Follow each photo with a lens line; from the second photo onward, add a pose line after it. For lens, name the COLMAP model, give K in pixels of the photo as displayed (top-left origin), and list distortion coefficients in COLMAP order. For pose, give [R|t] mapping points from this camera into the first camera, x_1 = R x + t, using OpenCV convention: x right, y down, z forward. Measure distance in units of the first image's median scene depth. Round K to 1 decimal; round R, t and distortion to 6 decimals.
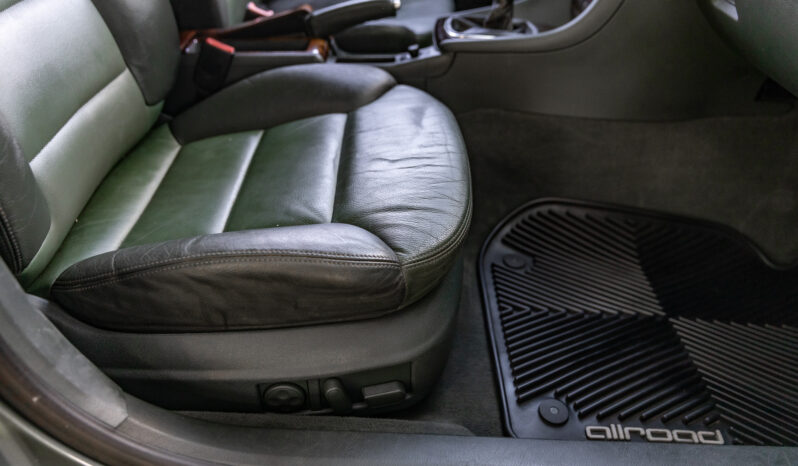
lens RADIAL K [[572.5, 0, 399.0], [0, 572.5, 233.0], [0, 0, 1]] dist [-0.032040, -0.000784]
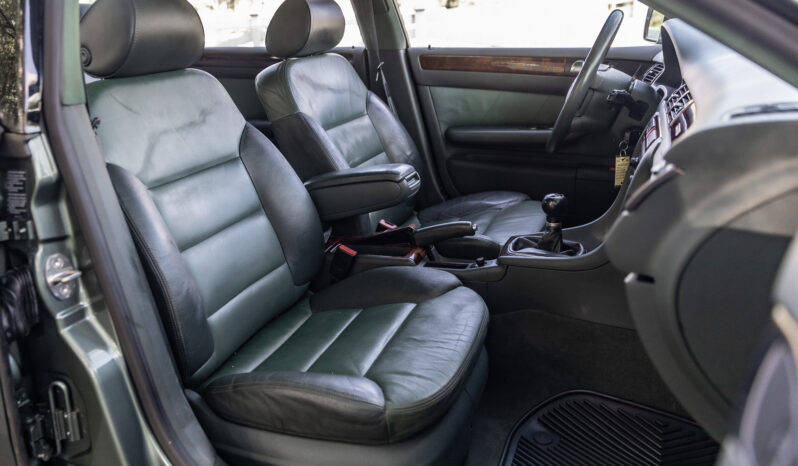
lens RADIAL K [[620.6, 0, 399.0], [0, 620.6, 233.0], [0, 0, 1]] dist [-0.002047, -0.000032]
pose [[0.909326, 0.052832, -0.412716, 0.476379], [-0.162989, 0.957865, -0.236493, -0.006726], [0.382832, 0.282317, 0.879623, -0.399896]]
